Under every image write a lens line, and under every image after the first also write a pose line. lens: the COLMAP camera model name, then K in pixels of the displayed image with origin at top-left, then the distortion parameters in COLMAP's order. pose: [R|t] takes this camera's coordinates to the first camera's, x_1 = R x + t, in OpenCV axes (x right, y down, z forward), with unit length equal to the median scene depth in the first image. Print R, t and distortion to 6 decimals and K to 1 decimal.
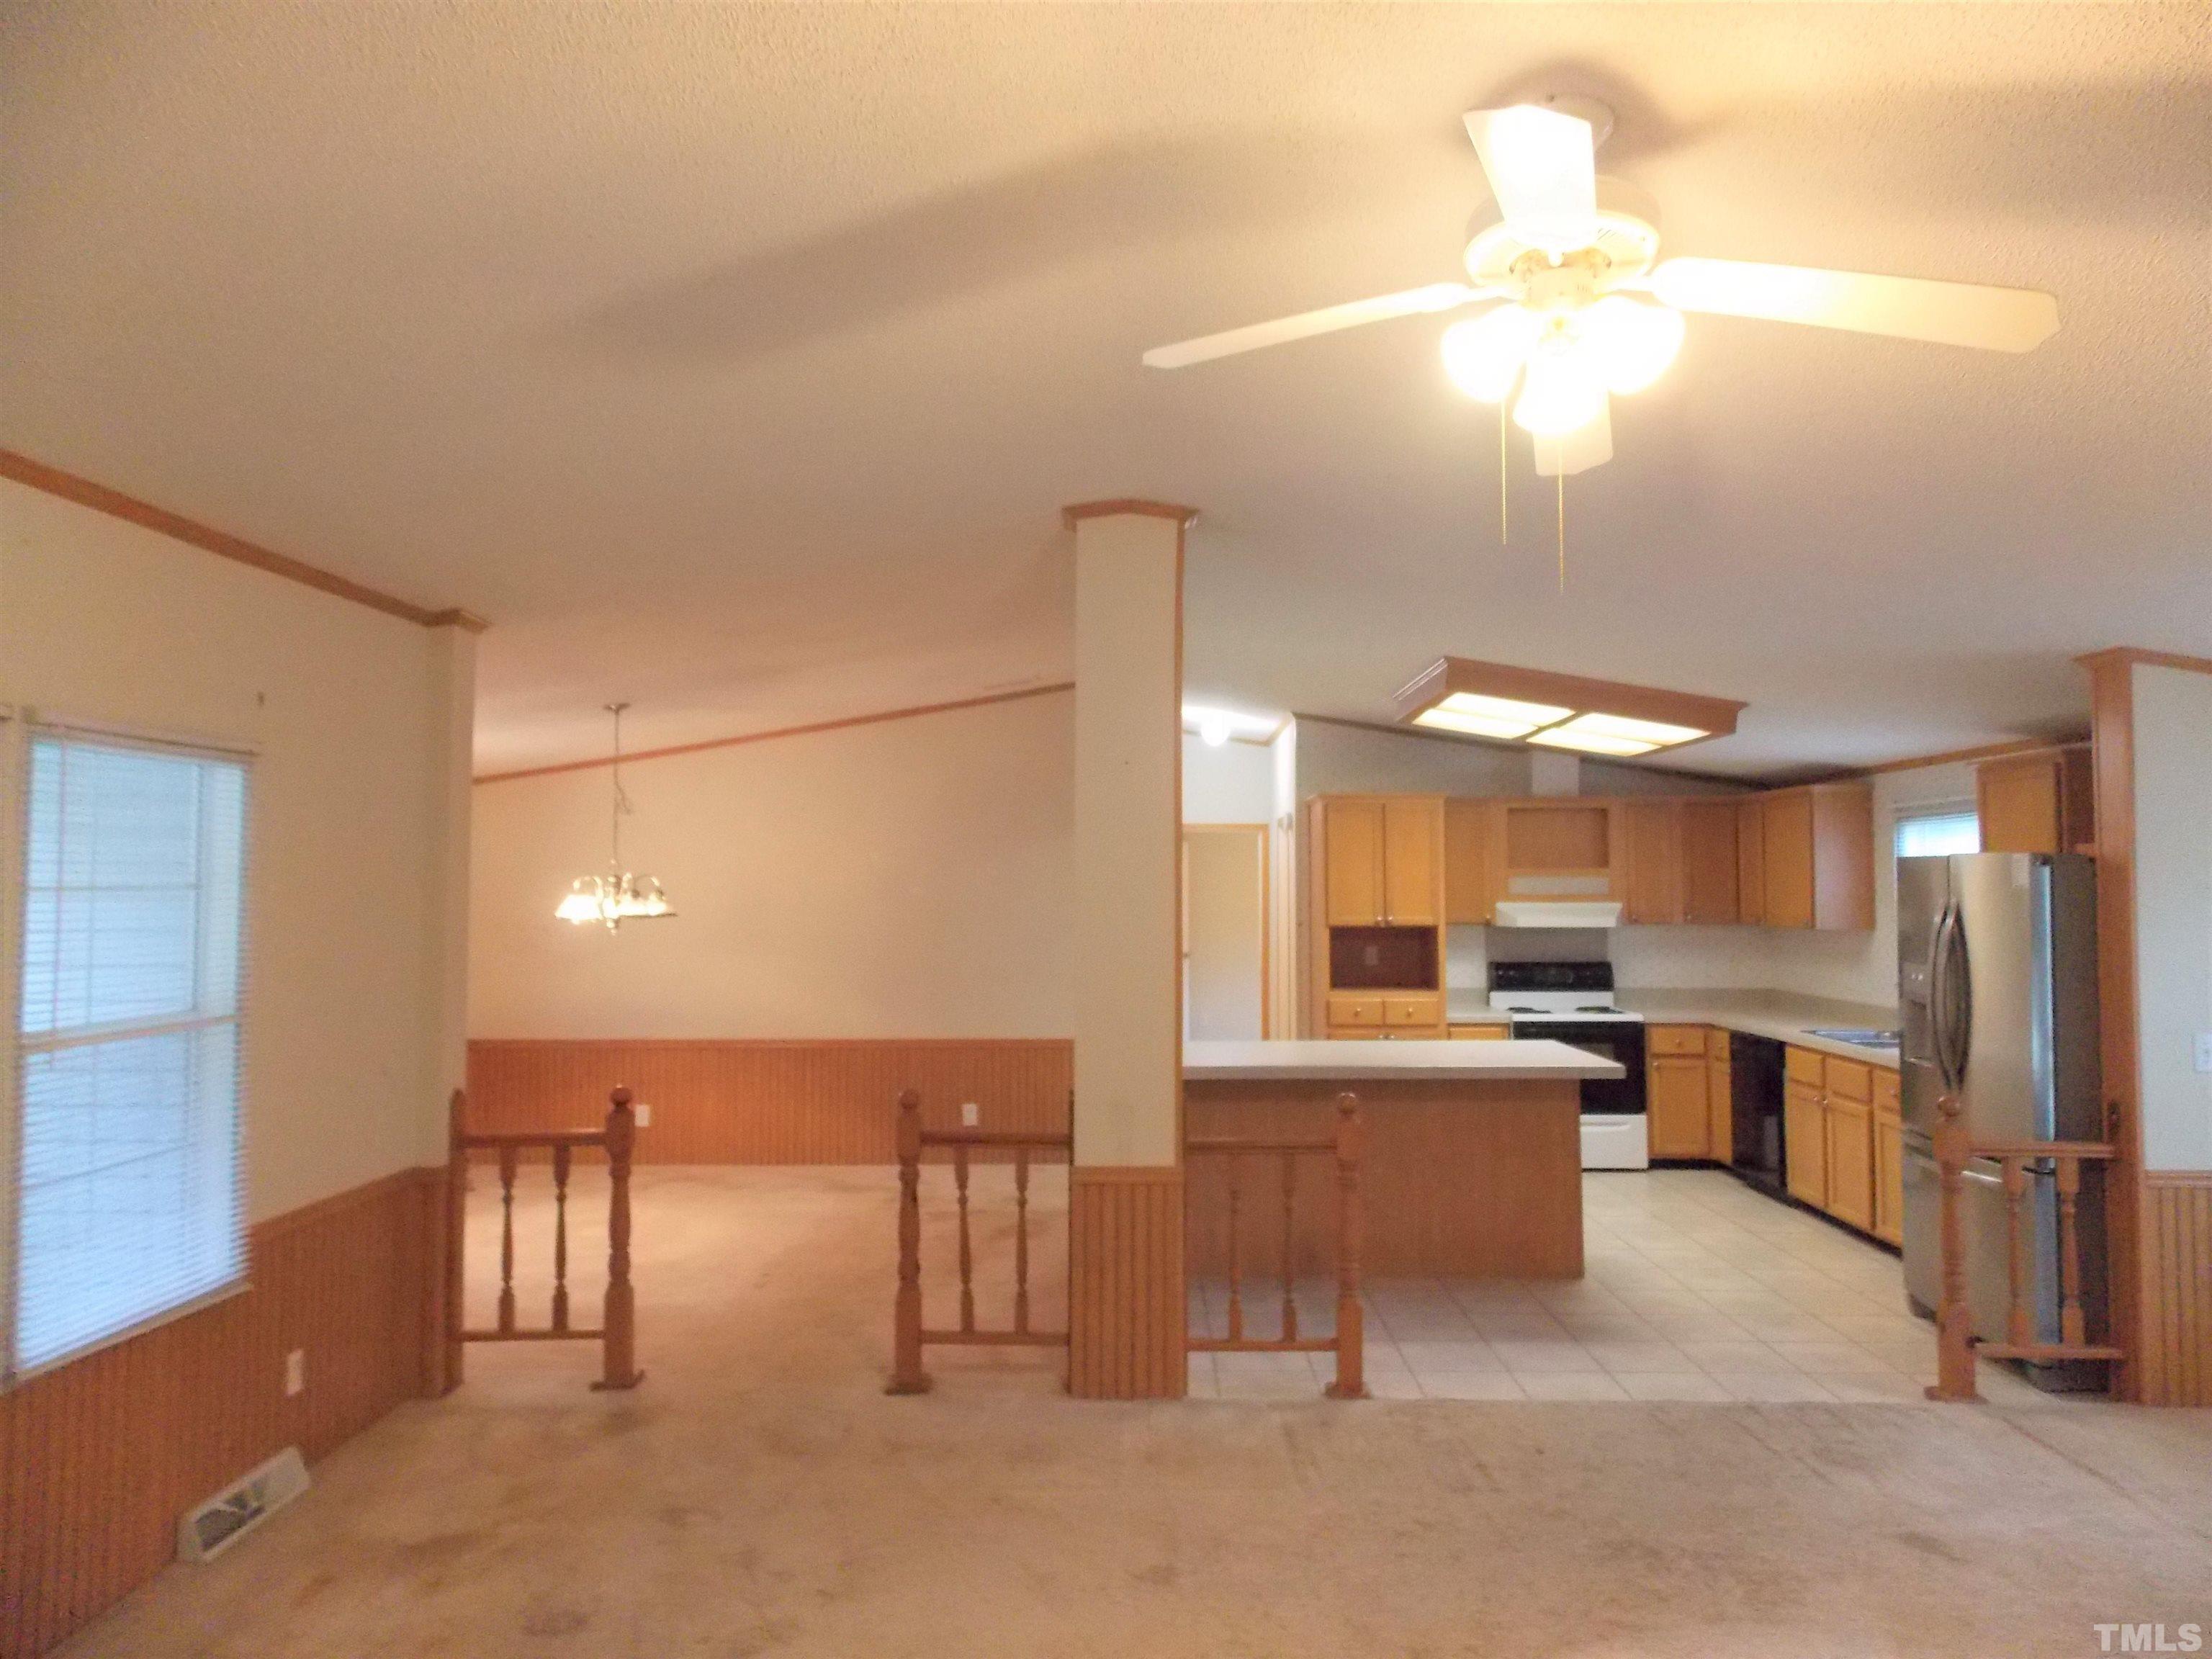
lens RADIAL K [[1470.2, 0, 1065.6], [0, 1470.2, 794.0], [0, 0, 1]] dist [0.005540, -0.002541]
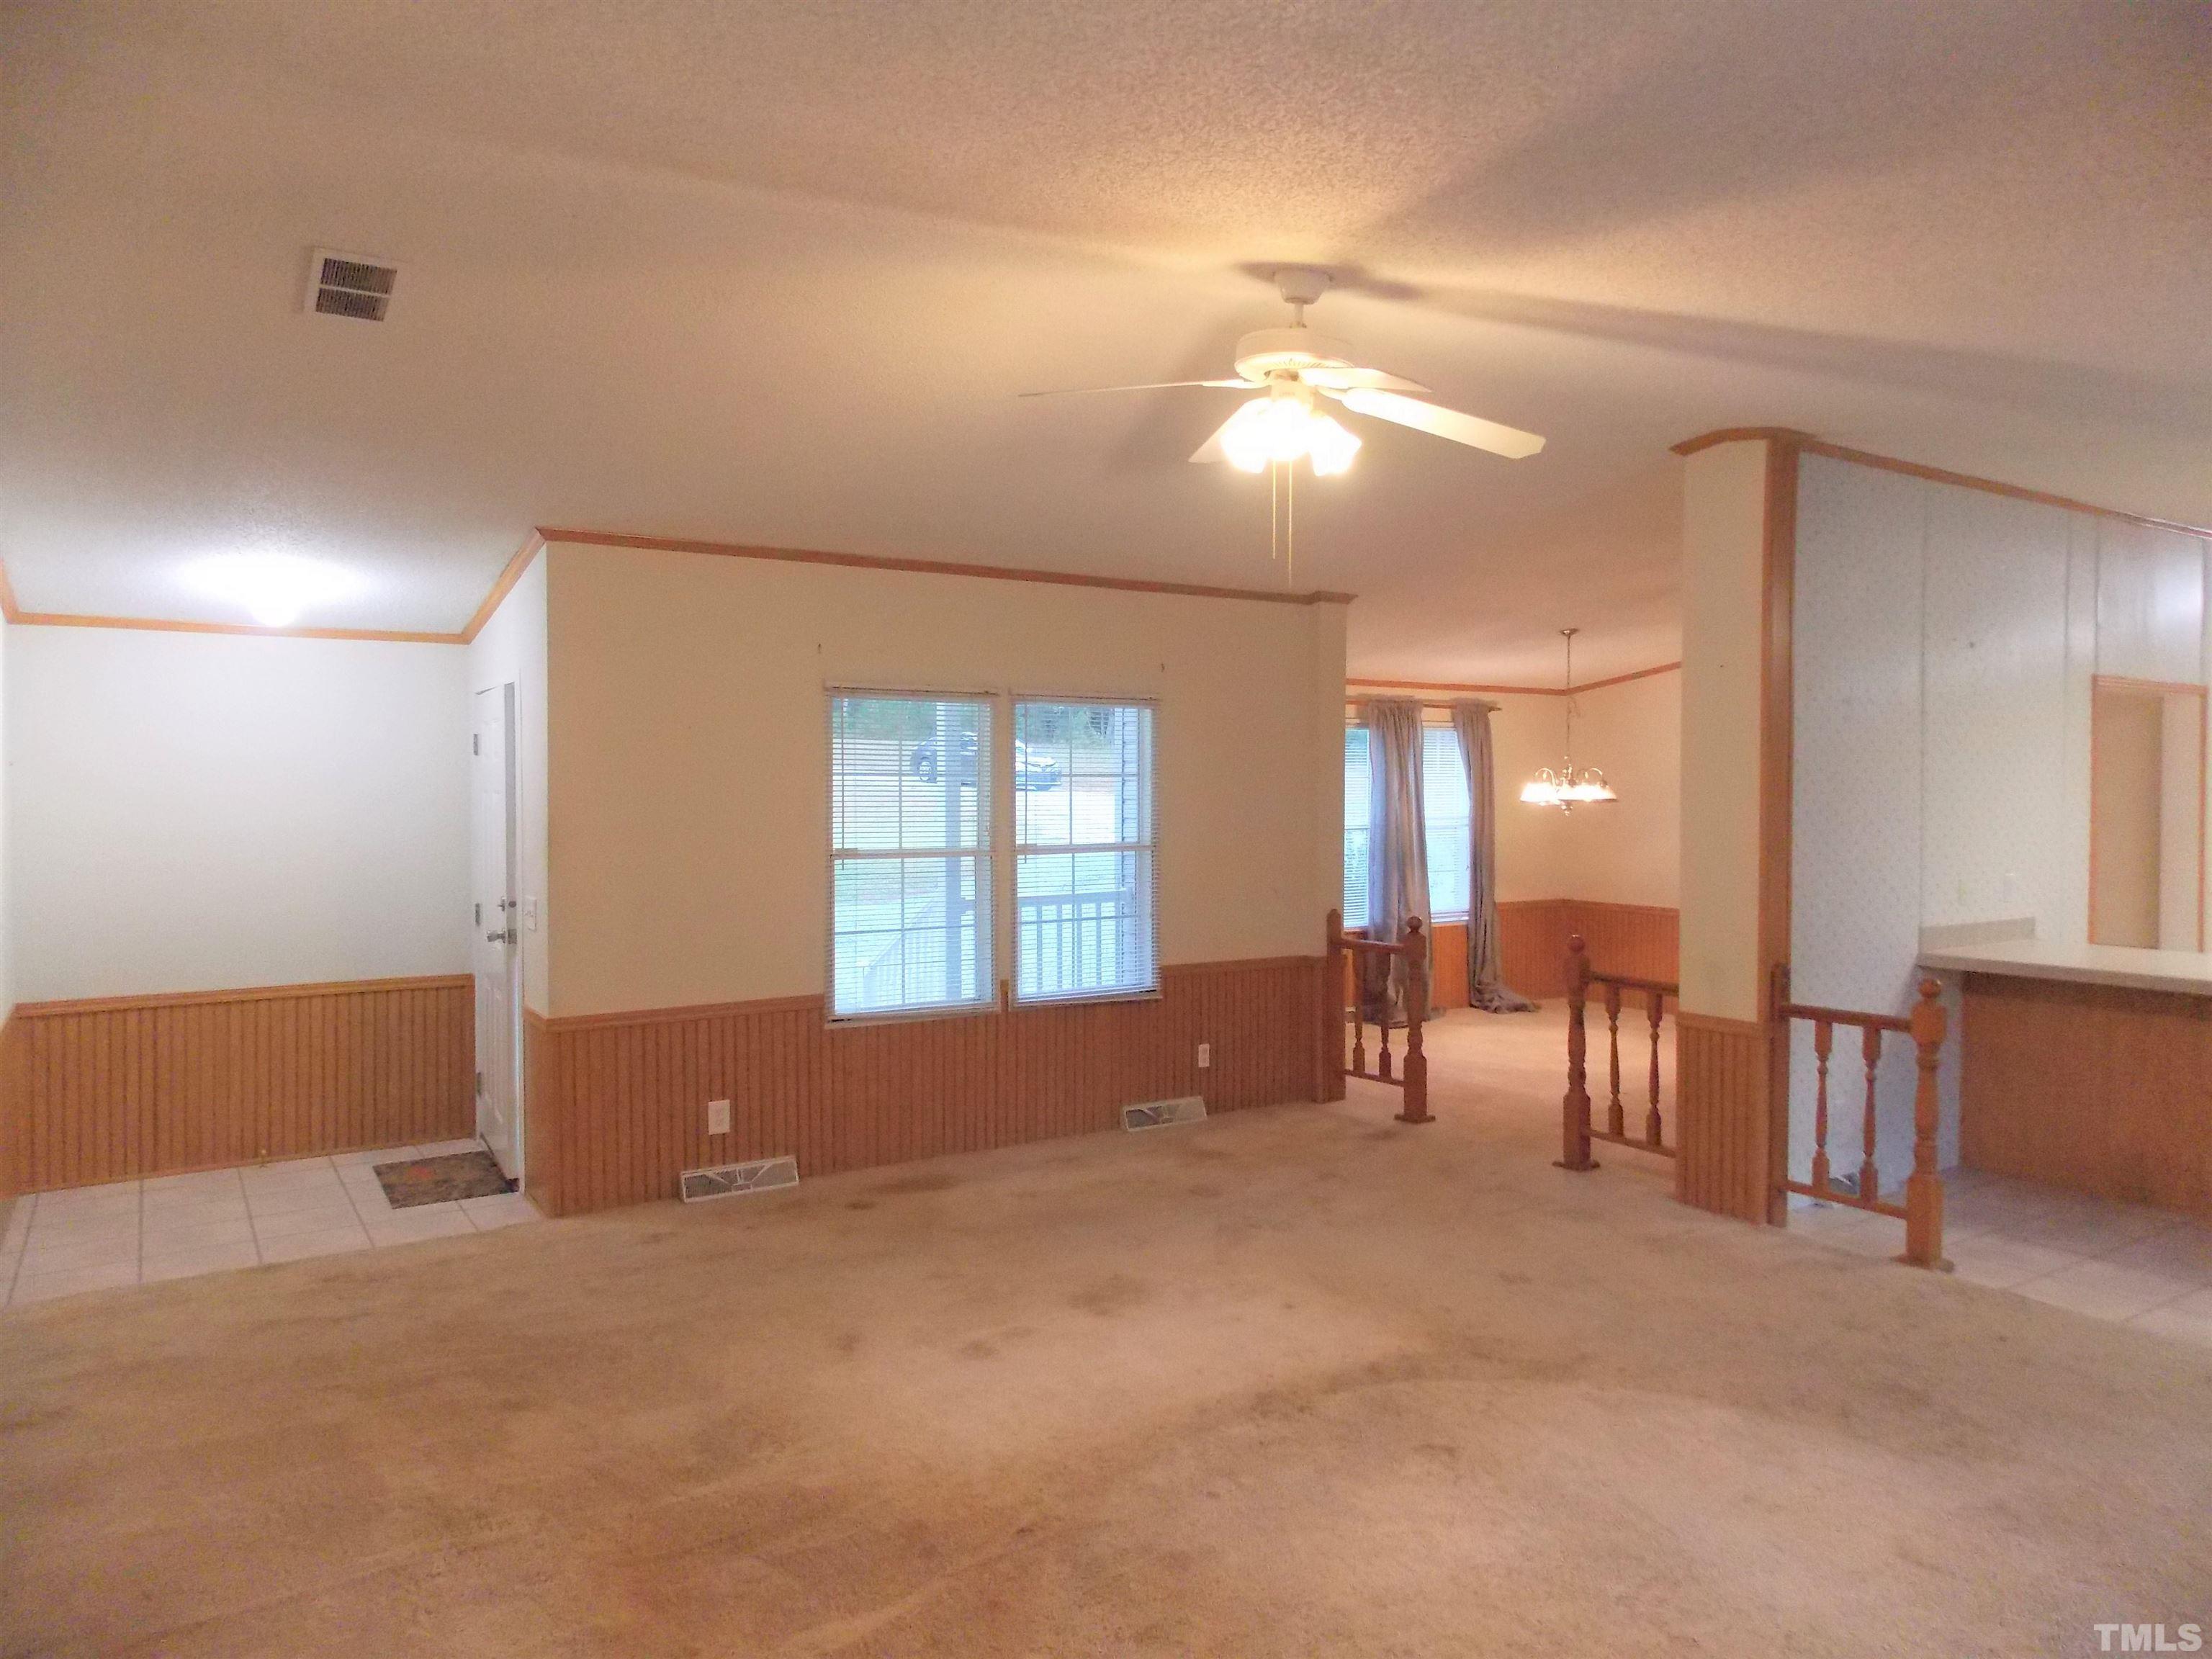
lens RADIAL K [[1470.2, 0, 1120.2], [0, 1470.2, 829.4], [0, 0, 1]] dist [0.005540, -0.002541]
pose [[0.565276, 0.031410, -0.824304, 0.722121], [0.048641, 0.996267, 0.071318, -0.000133], [0.823467, -0.080409, 0.561638, -0.026415]]
